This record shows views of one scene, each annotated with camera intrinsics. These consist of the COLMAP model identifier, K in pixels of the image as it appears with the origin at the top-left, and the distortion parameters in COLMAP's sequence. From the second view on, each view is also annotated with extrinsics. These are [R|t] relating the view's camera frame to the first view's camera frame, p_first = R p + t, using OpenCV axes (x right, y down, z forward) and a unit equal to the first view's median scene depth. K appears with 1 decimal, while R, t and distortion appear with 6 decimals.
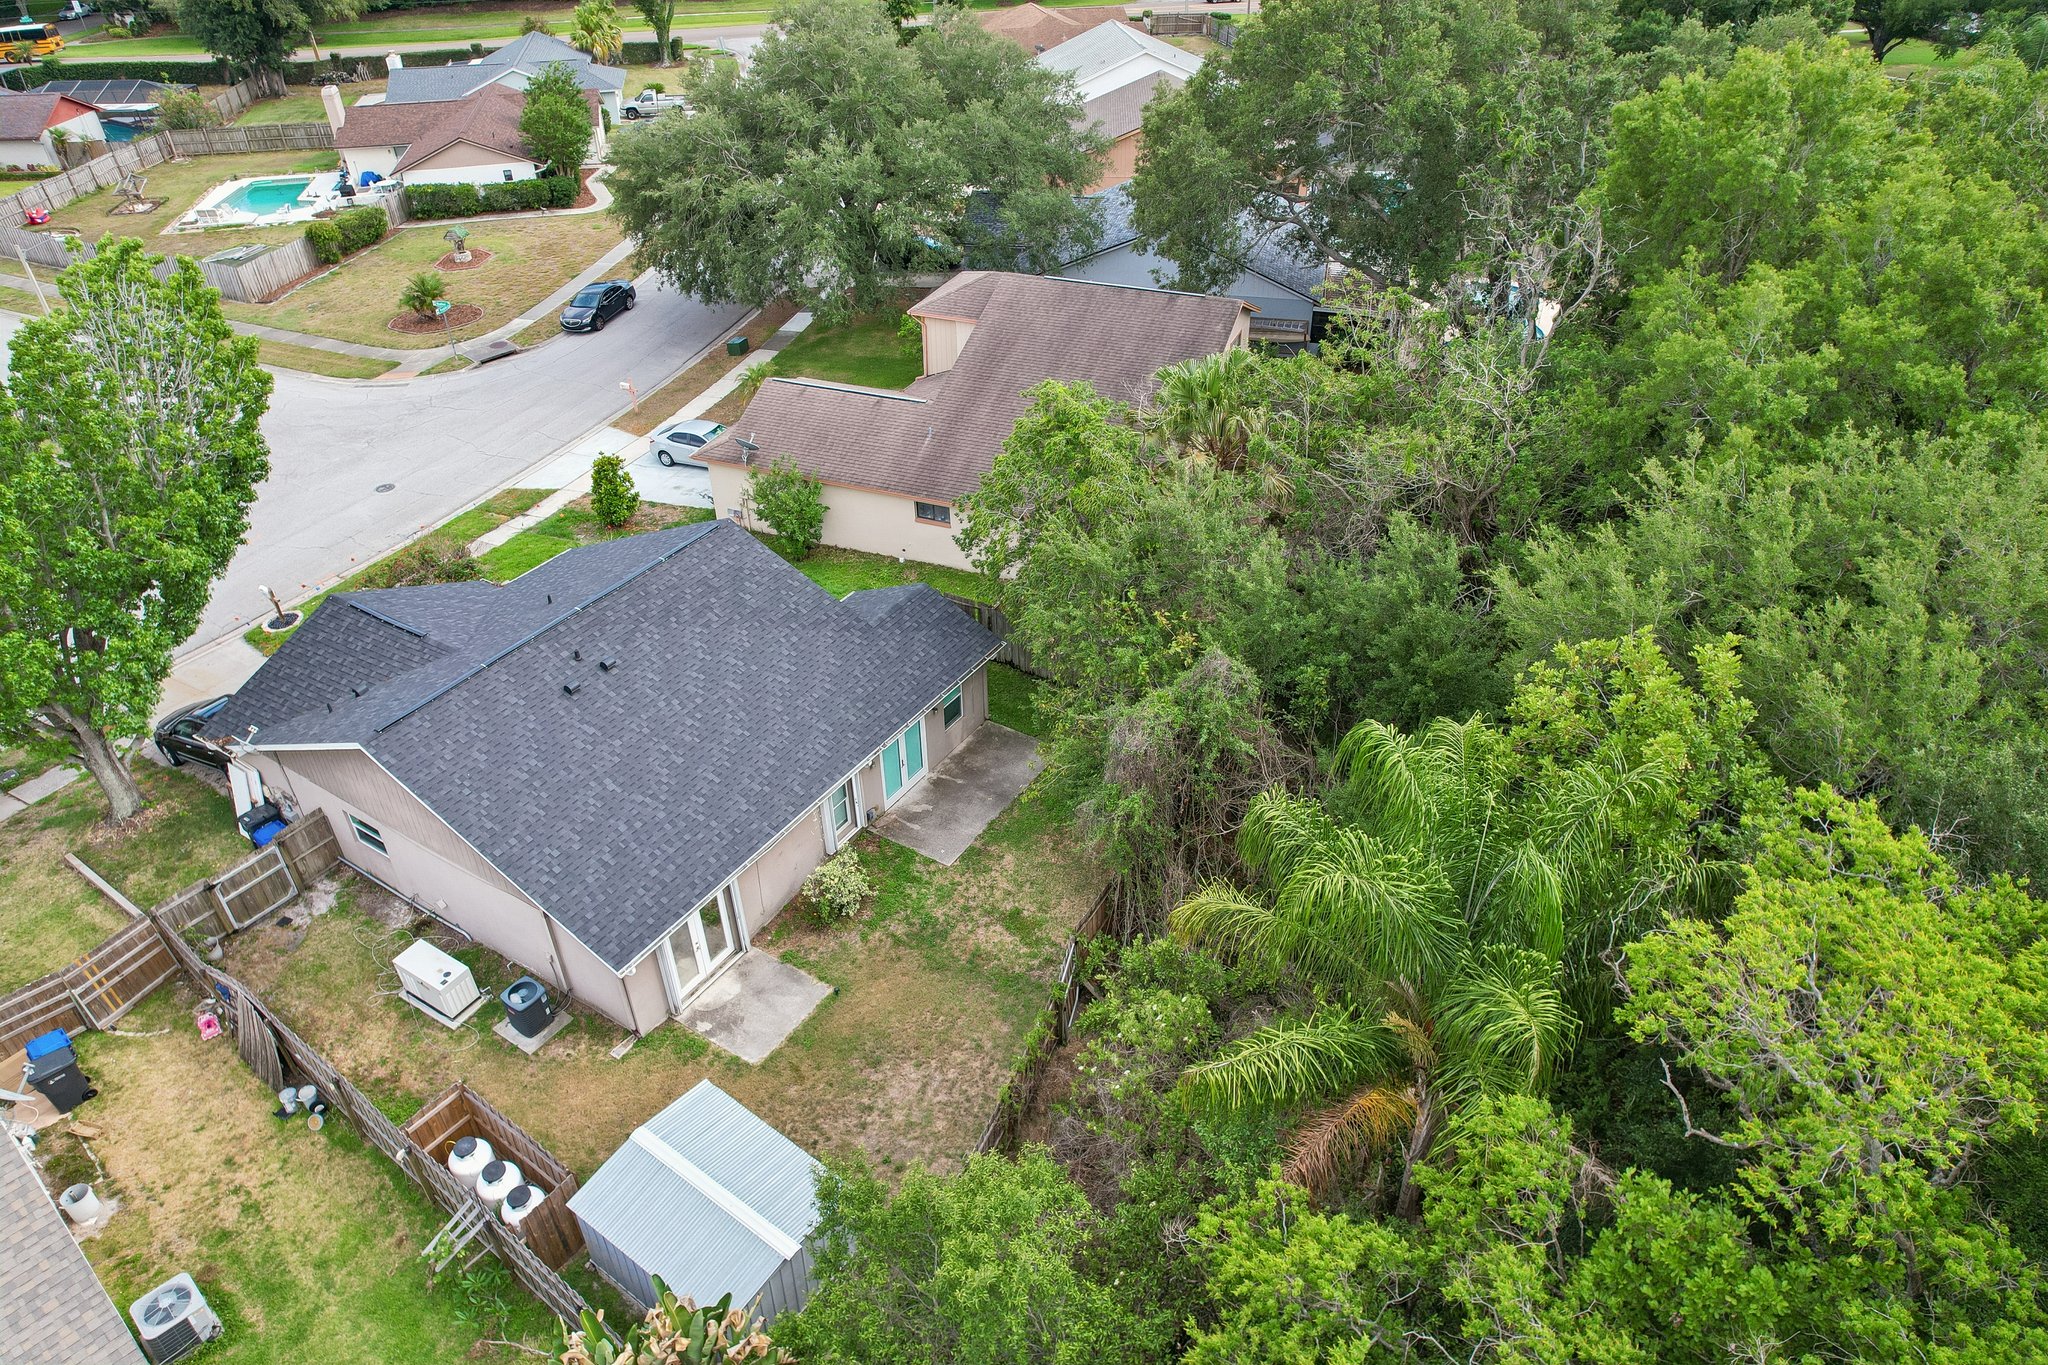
lens RADIAL K [[1301.6, 0, 1024.0], [0, 1301.6, 682.5], [0, 0, 1]] dist [-0.080797, 0.066648]
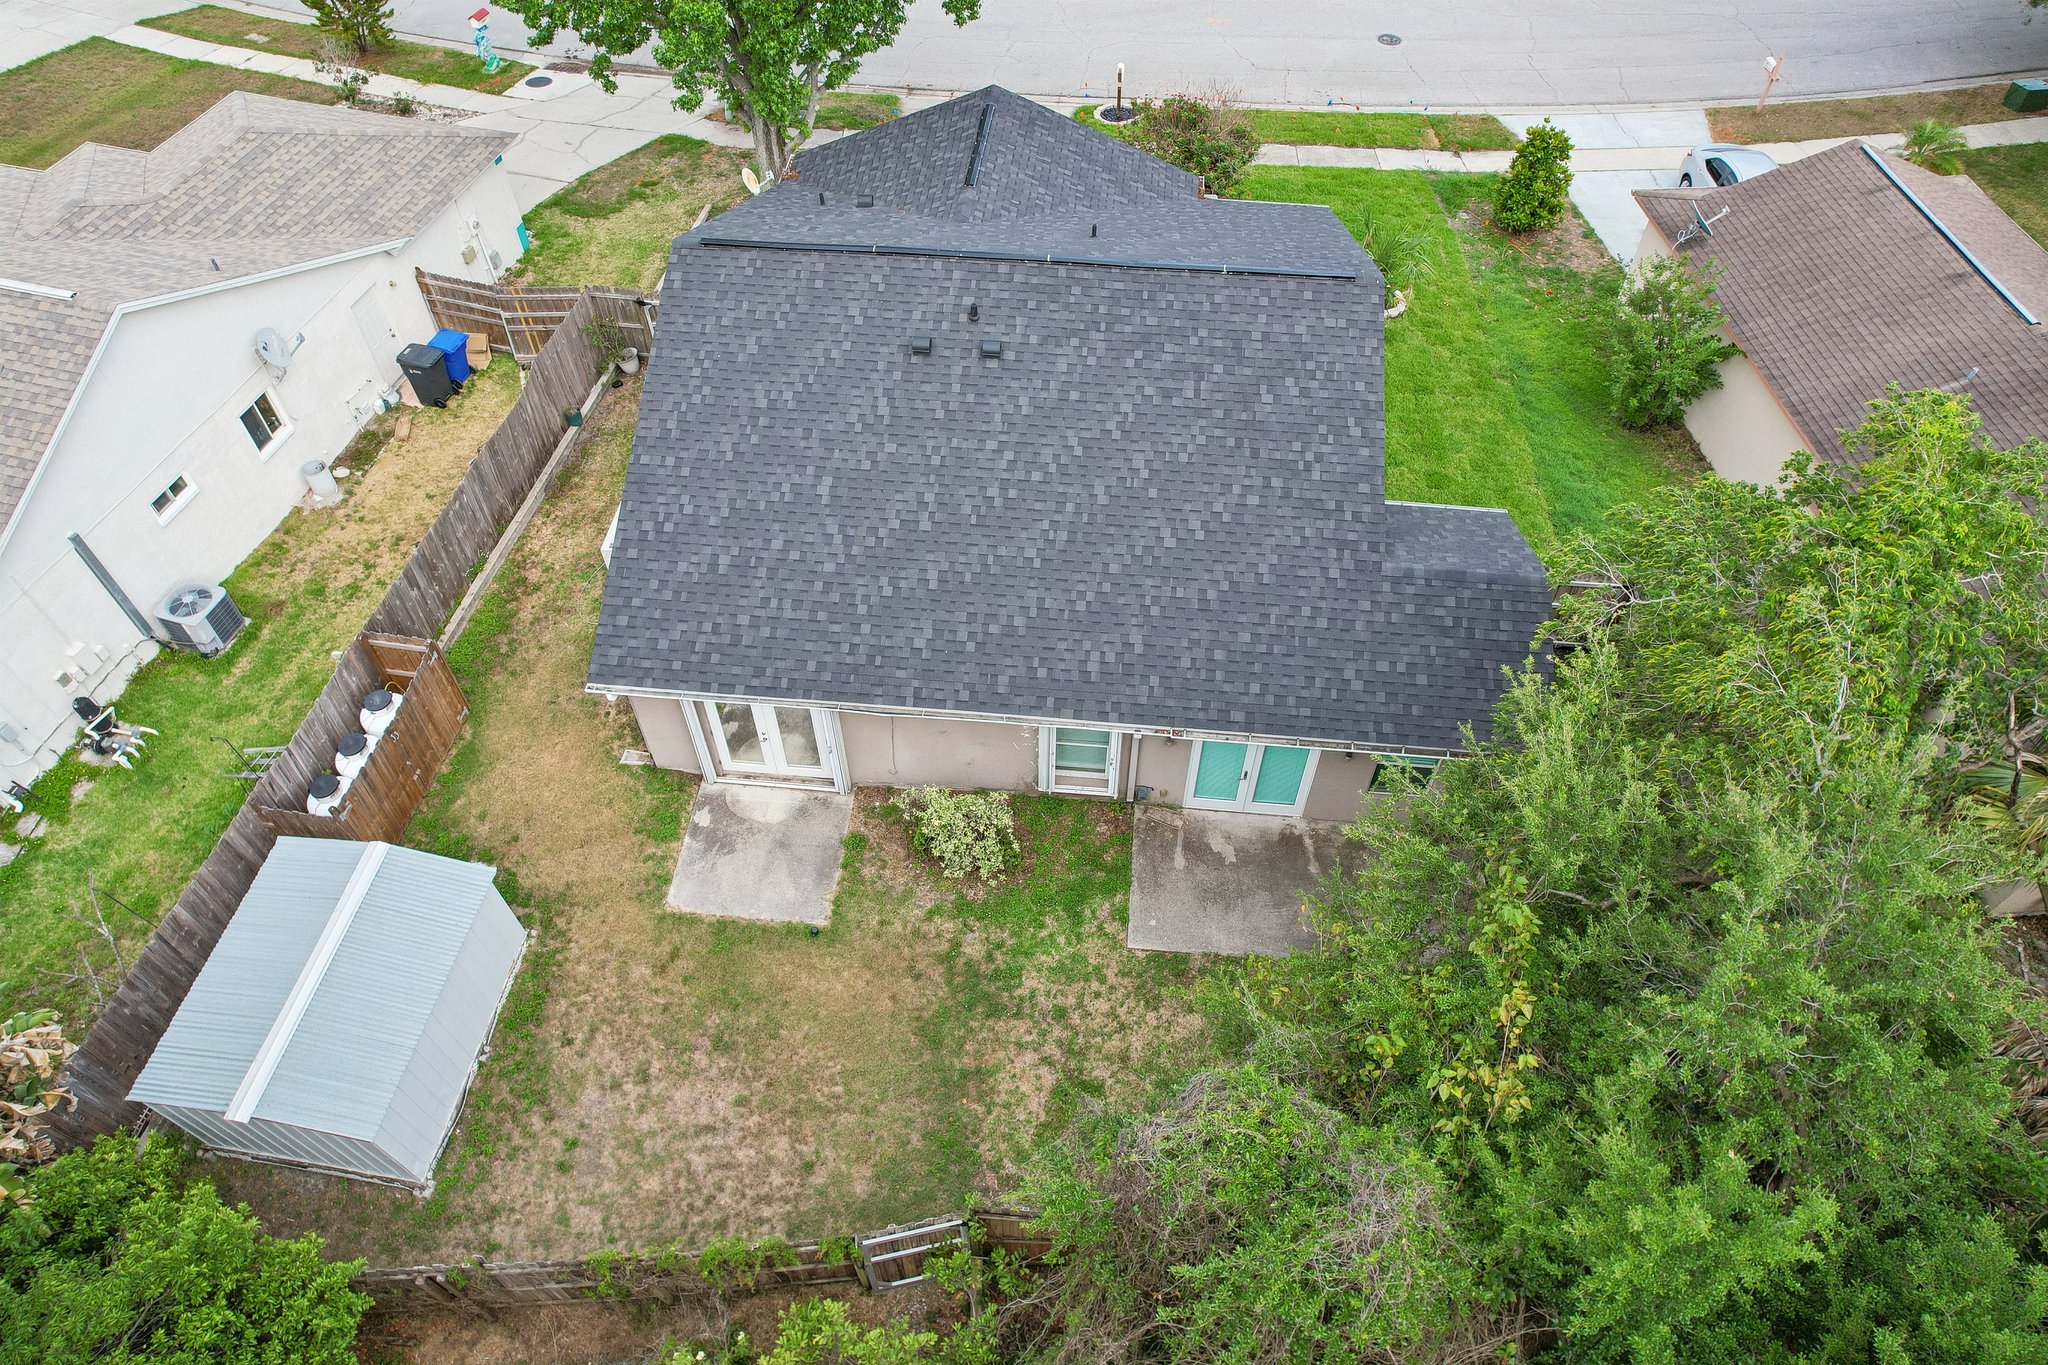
lens RADIAL K [[1301.6, 0, 1024.0], [0, 1301.6, 682.5], [0, 0, 1]] dist [-0.080797, 0.066648]
pose [[0.454146, 0.701972, -0.548622, 0.182402], [-0.521690, 0.708705, 0.474950, -0.229568], [0.722213, 0.070514, 0.688067, 0.592286]]
